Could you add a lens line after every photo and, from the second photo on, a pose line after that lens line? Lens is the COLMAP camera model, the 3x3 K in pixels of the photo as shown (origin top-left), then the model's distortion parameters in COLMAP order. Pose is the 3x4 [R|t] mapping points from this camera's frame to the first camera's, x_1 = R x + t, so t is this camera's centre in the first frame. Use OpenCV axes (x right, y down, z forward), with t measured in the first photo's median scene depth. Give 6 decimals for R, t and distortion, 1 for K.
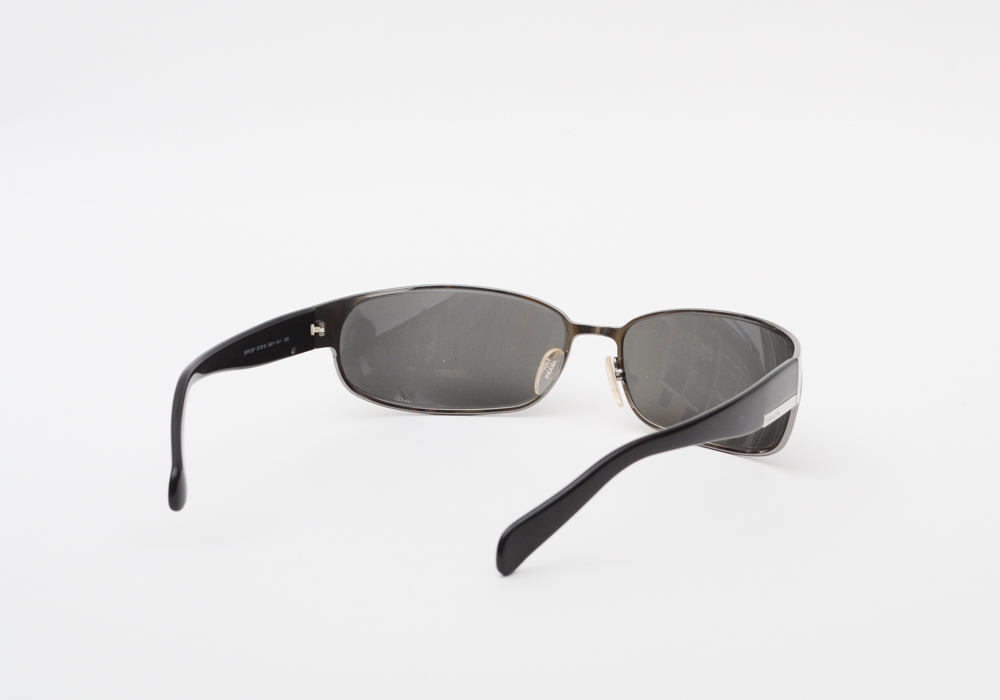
lens RADIAL K [[1504.4, 0, 501.7], [0, 1504.4, 348.8], [0, 0, 1]] dist [-0.191176, 0.000000]
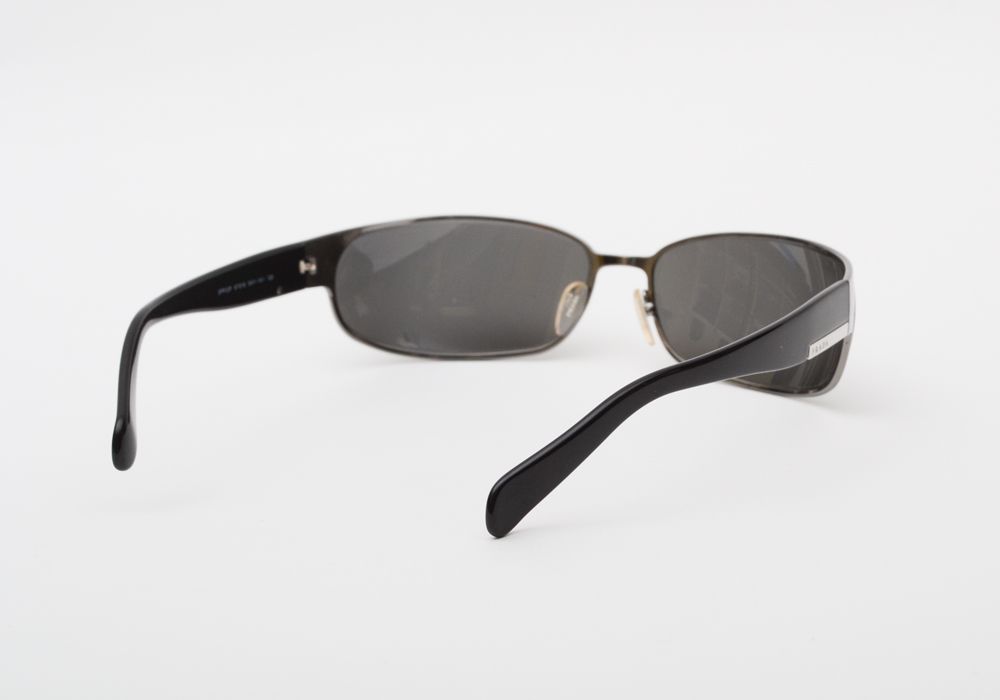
lens RADIAL K [[1504.4, 0, 498.1], [0, 1504.4, 351.5], [0, 0, 1]] dist [-0.191176, 0.000000]
pose [[0.998571, -0.023116, -0.048175, 0.032355], [0.024259, 0.999434, 0.023285, 0.019970], [0.047610, -0.024420, 0.998567, 0.118116]]
